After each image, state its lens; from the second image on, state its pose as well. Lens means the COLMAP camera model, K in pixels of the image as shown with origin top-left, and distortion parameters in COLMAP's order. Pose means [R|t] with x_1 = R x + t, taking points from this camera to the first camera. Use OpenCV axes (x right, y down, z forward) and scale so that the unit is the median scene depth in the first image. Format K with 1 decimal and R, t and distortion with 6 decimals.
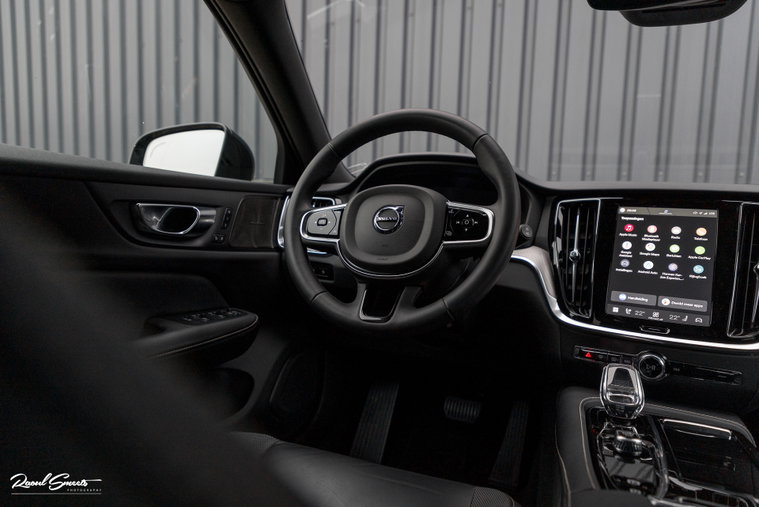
lens RADIAL K [[511.5, 0, 379.5], [0, 511.5, 253.5], [0, 0, 1]] dist [0.000356, 0.001858]
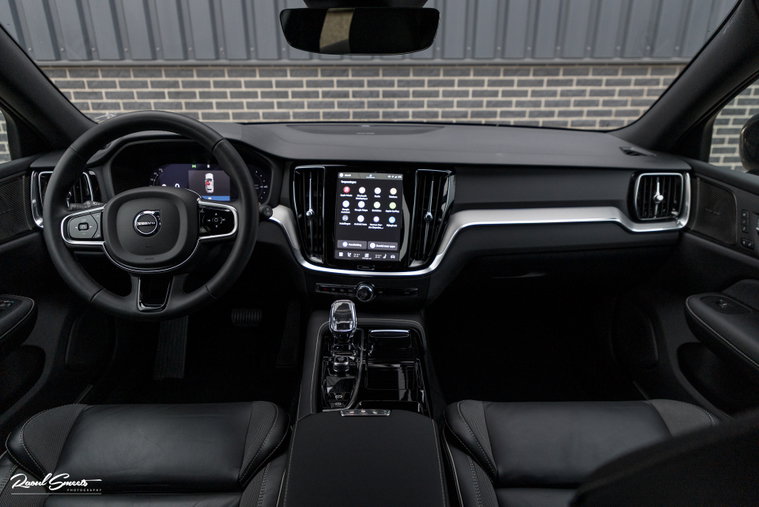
lens RADIAL K [[511.5, 0, 379.5], [0, 511.5, 253.5], [0, 0, 1]] dist [0.000356, 0.001858]
pose [[0.913733, -0.179389, 0.364571, 0.059079], [0.067453, 0.951781, 0.299270, -0.295393], [-0.400678, -0.248862, 0.881774, -0.244736]]
